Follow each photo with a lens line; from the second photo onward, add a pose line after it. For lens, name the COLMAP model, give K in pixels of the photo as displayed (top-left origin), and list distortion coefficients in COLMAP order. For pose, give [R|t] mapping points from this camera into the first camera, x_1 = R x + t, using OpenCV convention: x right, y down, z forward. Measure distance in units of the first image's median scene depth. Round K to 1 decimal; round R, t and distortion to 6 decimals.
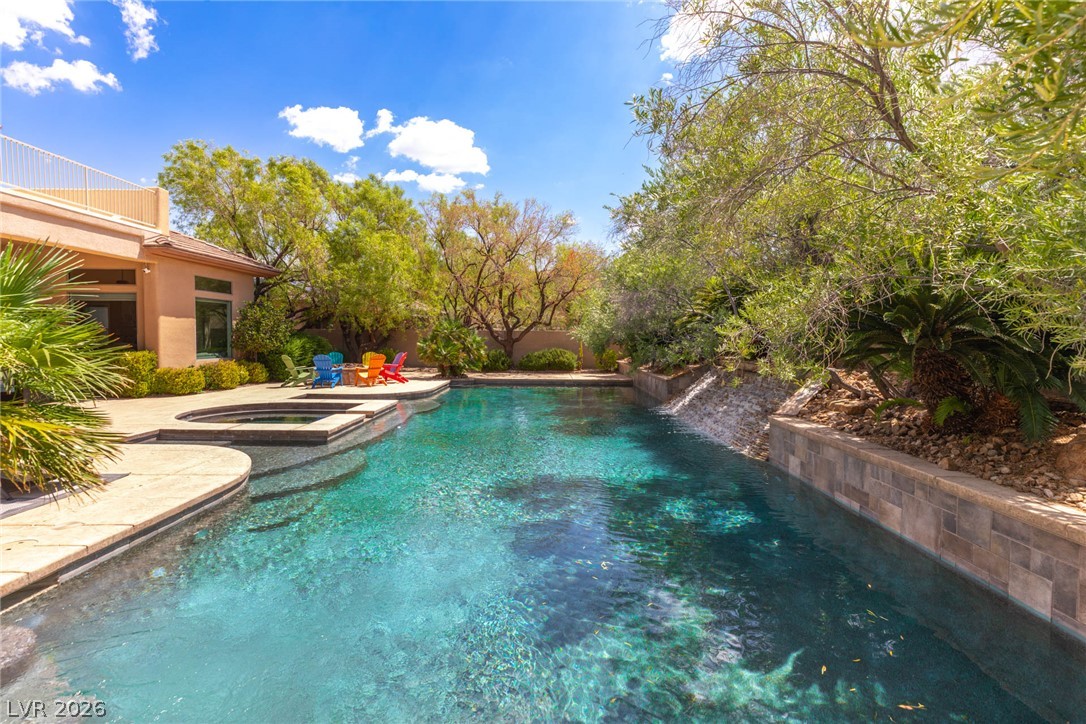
lens RADIAL K [[524.4, 0, 543.0], [0, 524.4, 362.0], [0, 0, 1]] dist [-0.003046, 0.000466]
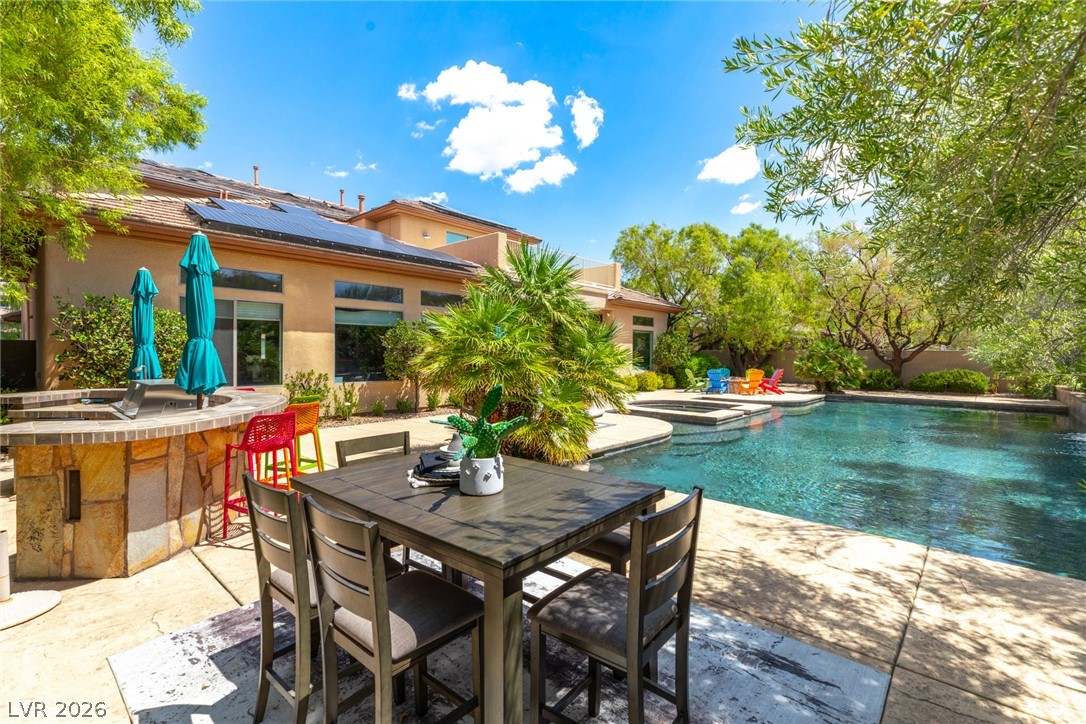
lens RADIAL K [[490.8, 0, 537.6], [0, 490.8, 355.7], [0, 0, 1]] dist [0.001652, 0.000120]
pose [[0.736562, 0.001129, -0.676369, 0.079689], [-0.036041, 0.998643, -0.037581, 0.012644], [0.675409, 0.052058, 0.735604, -0.192012]]
